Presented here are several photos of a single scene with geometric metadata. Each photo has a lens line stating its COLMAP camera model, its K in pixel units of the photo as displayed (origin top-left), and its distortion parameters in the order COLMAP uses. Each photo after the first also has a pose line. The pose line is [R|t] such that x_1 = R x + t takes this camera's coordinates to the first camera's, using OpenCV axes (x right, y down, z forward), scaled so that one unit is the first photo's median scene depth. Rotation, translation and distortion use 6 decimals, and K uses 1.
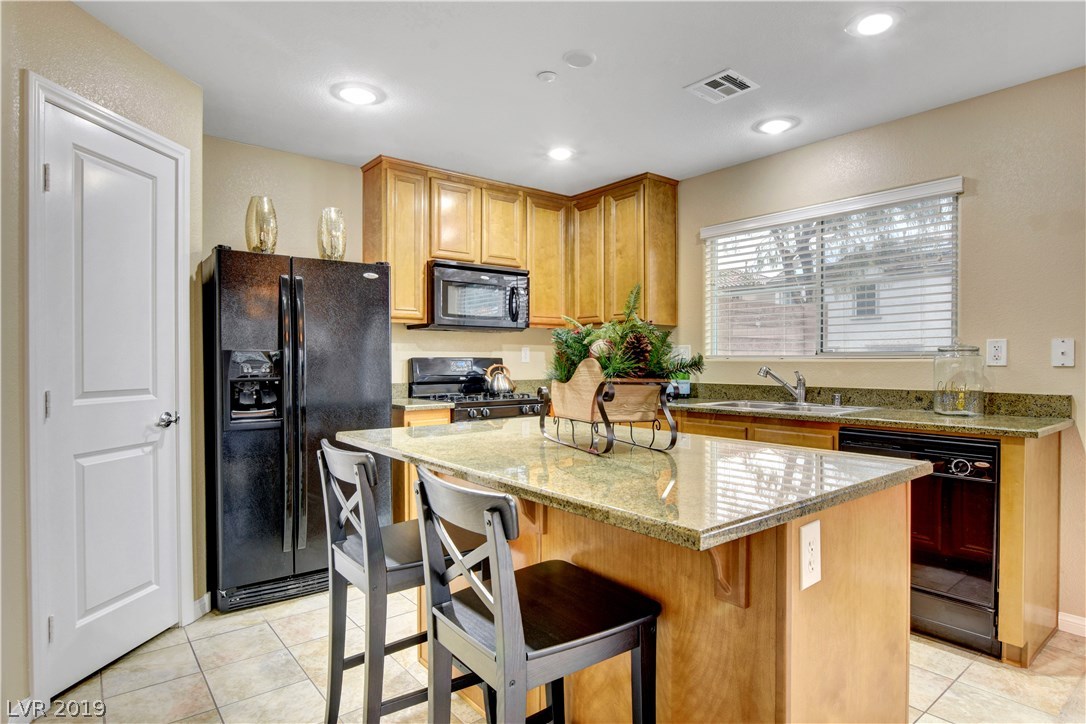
lens RADIAL K [[590.7, 0, 555.8], [0, 590.7, 368.5], [0, 0, 1]] dist [-0.021852, 0.005892]
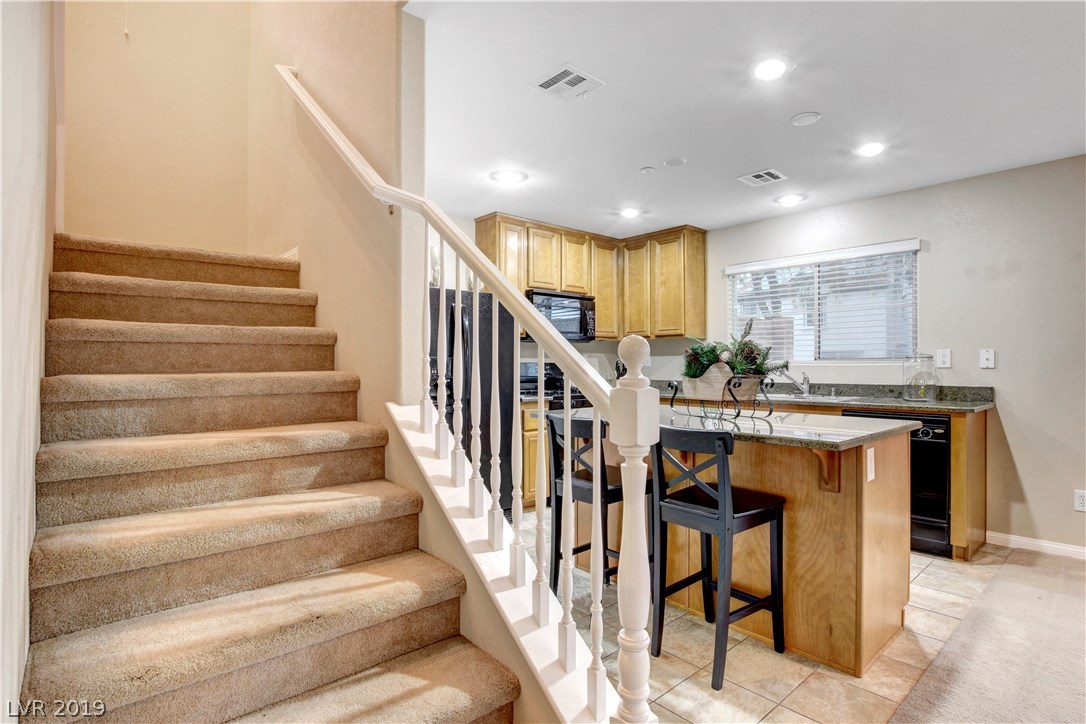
lens RADIAL K [[540.3, 0, 555.4], [0, 540.3, 365.1], [0, 0, 1]] dist [-0.024330, 0.001155]
pose [[0.998991, -0.001360, 0.044899, -0.259517], [0.001979, 0.999904, -0.013747, 0.004726], [-0.044876, 0.013822, 0.998897, -0.273566]]
